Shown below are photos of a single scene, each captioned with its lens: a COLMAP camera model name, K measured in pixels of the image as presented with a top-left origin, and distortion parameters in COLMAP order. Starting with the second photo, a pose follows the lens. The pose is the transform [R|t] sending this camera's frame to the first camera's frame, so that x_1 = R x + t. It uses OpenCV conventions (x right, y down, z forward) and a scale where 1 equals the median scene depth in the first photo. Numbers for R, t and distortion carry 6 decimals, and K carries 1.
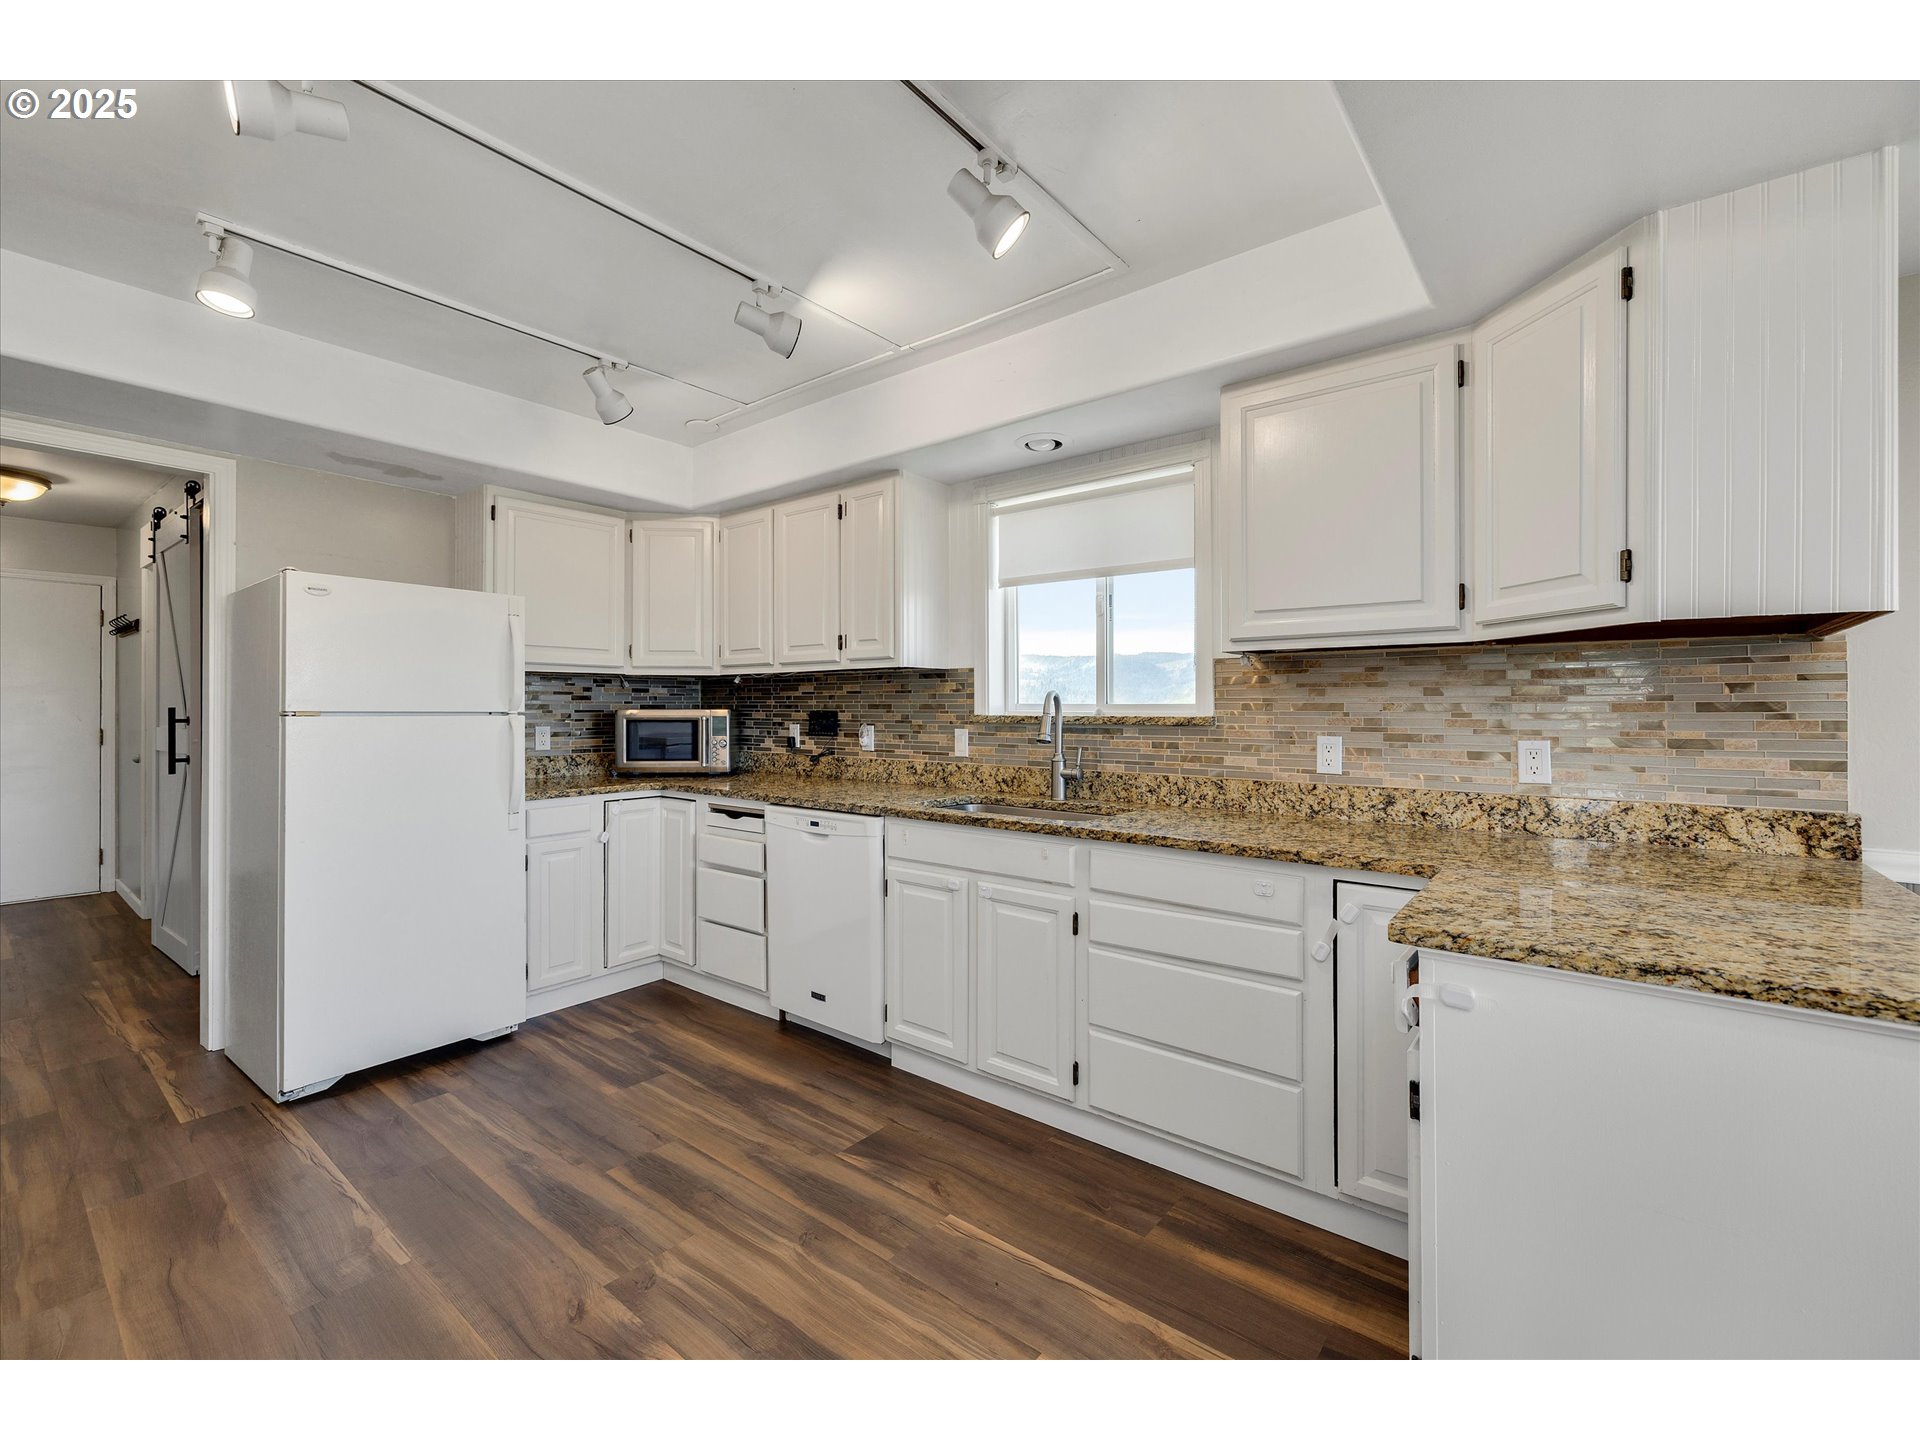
lens RADIAL K [[811.9, 0, 941.0], [0, 811.9, 709.3], [0, 0, 1]] dist [0.000085, 0.000381]
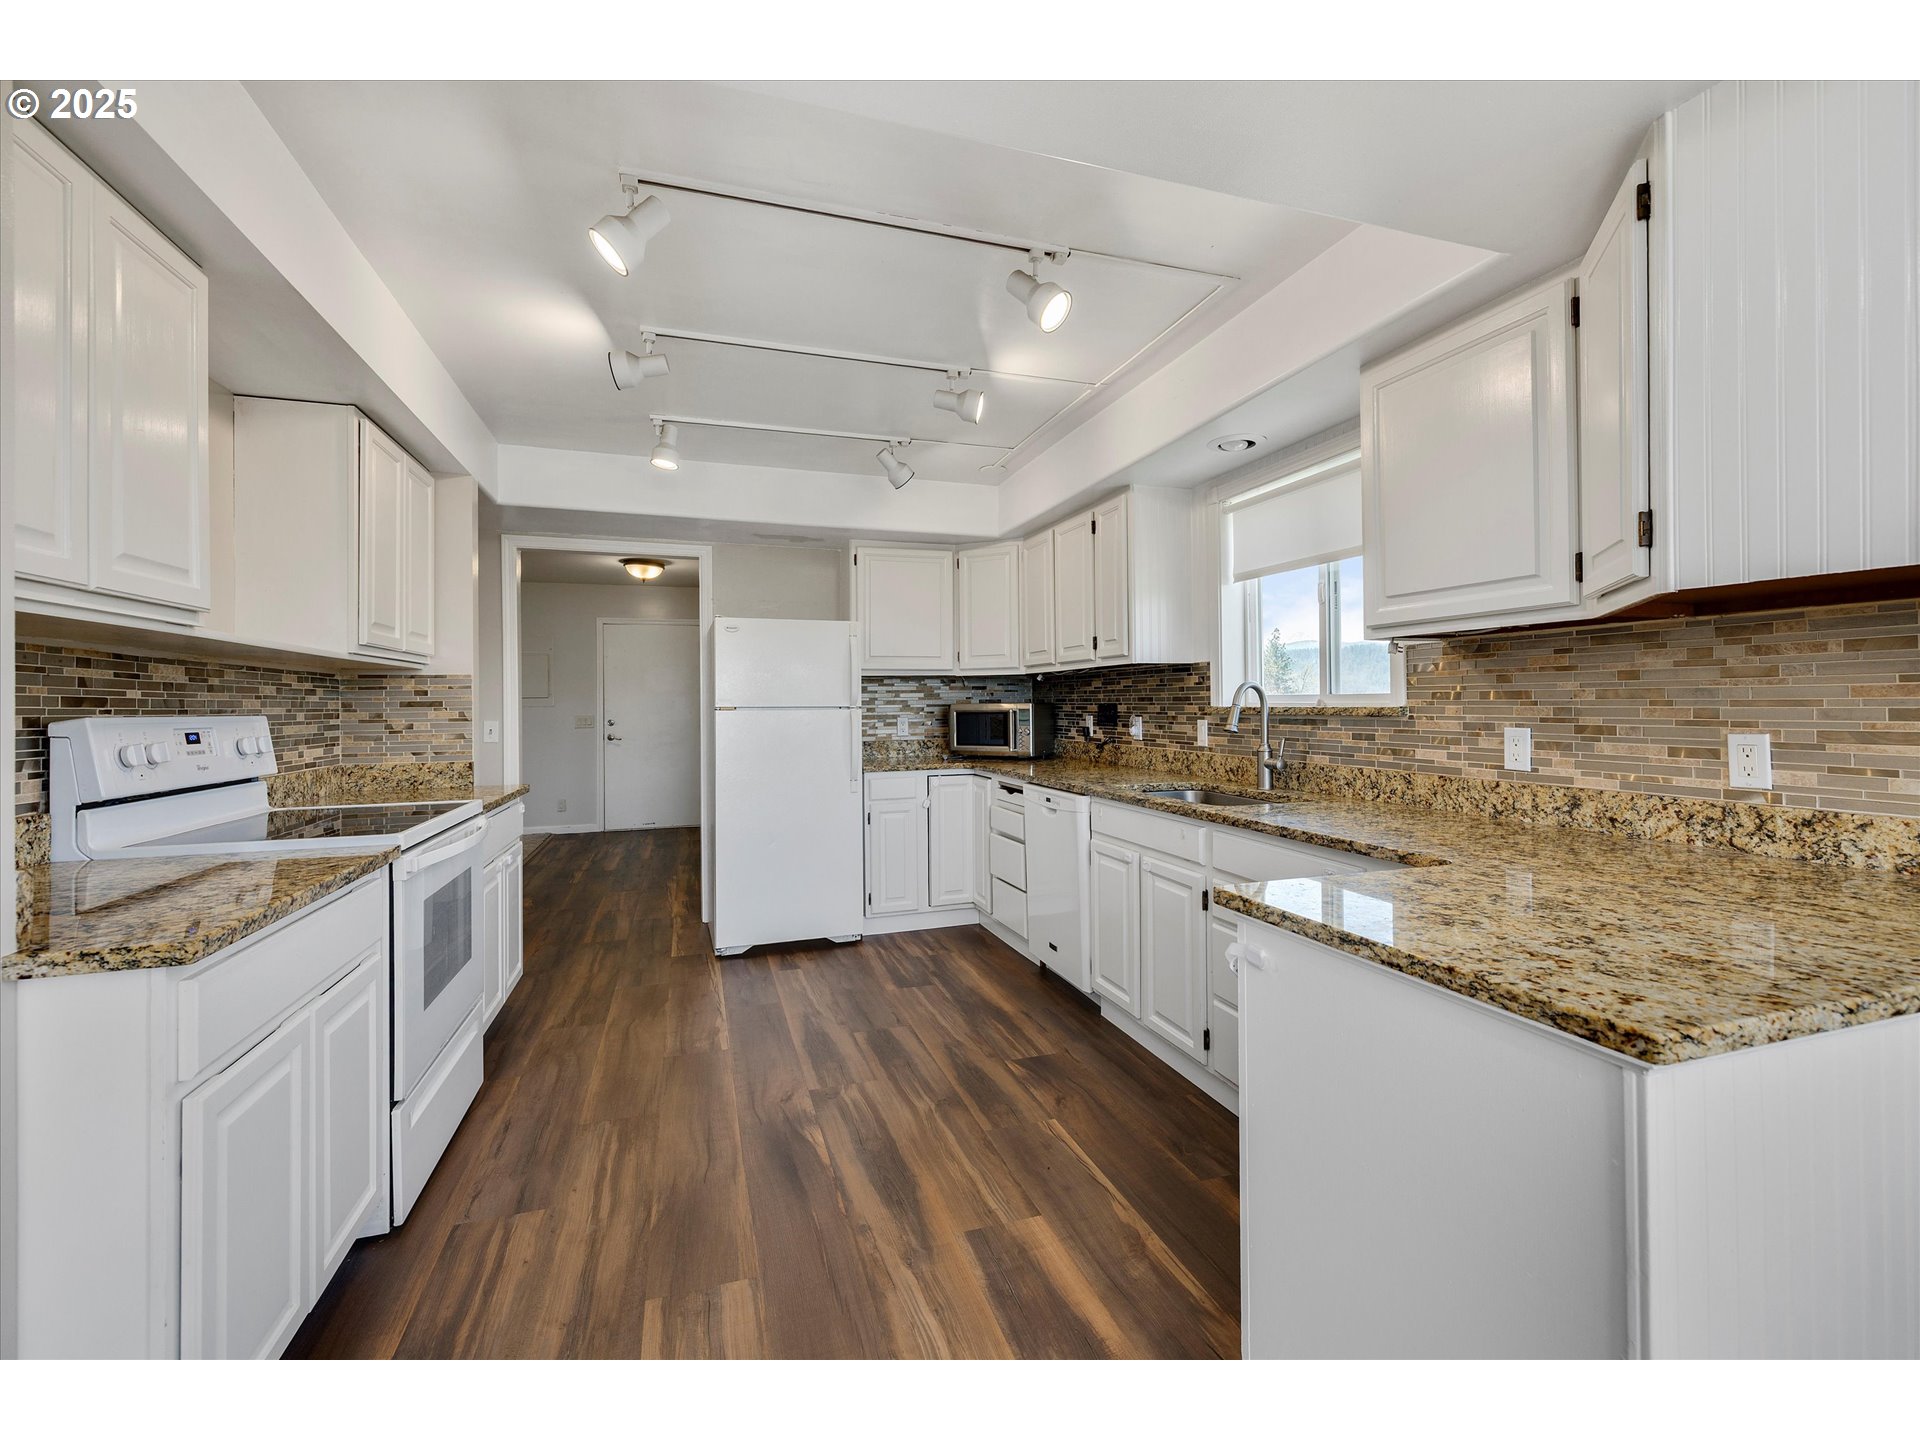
lens RADIAL K [[811.9, 0, 951.4], [0, 811.9, 705.5], [0, 0, 1]] dist [0.000085, 0.000381]
pose [[0.841904, -0.007230, -0.539579, 0.400792], [0.009200, 0.999957, 0.000956, 0.002055], [0.539549, -0.005769, 0.841935, -0.073490]]
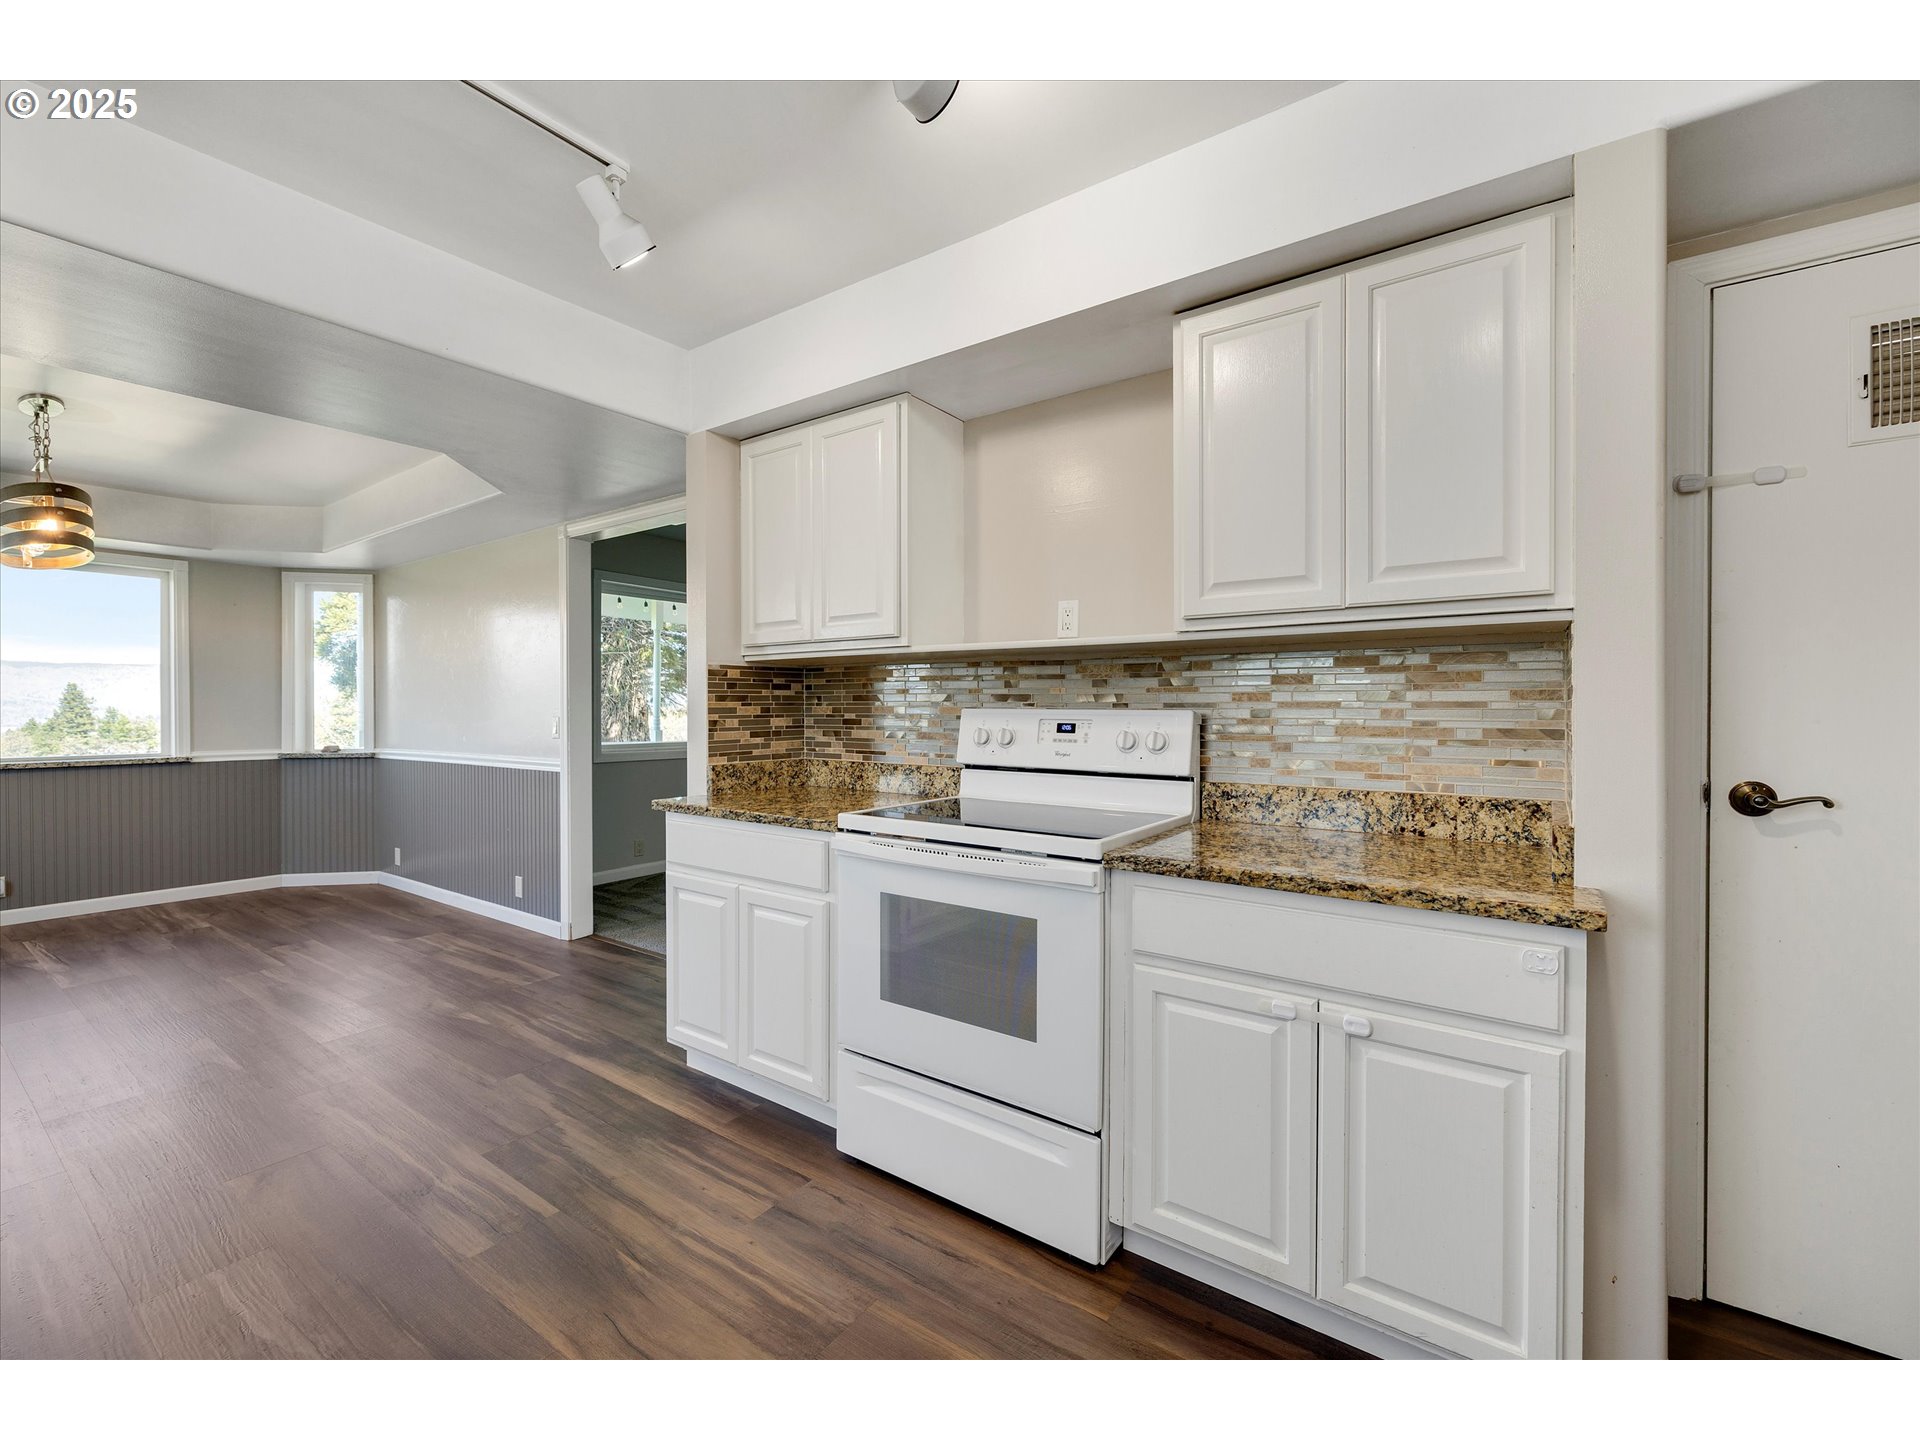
lens RADIAL K [[811.9, 0, 959.3], [0, 811.9, 705.3], [0, 0, 1]] dist [0.000085, 0.000381]
pose [[-0.997711, 0.002392, -0.067577, -0.461224], [0.002346, 0.999997, 0.000761, 0.001098], [0.067578, 0.000601, -0.997714, 1.095979]]
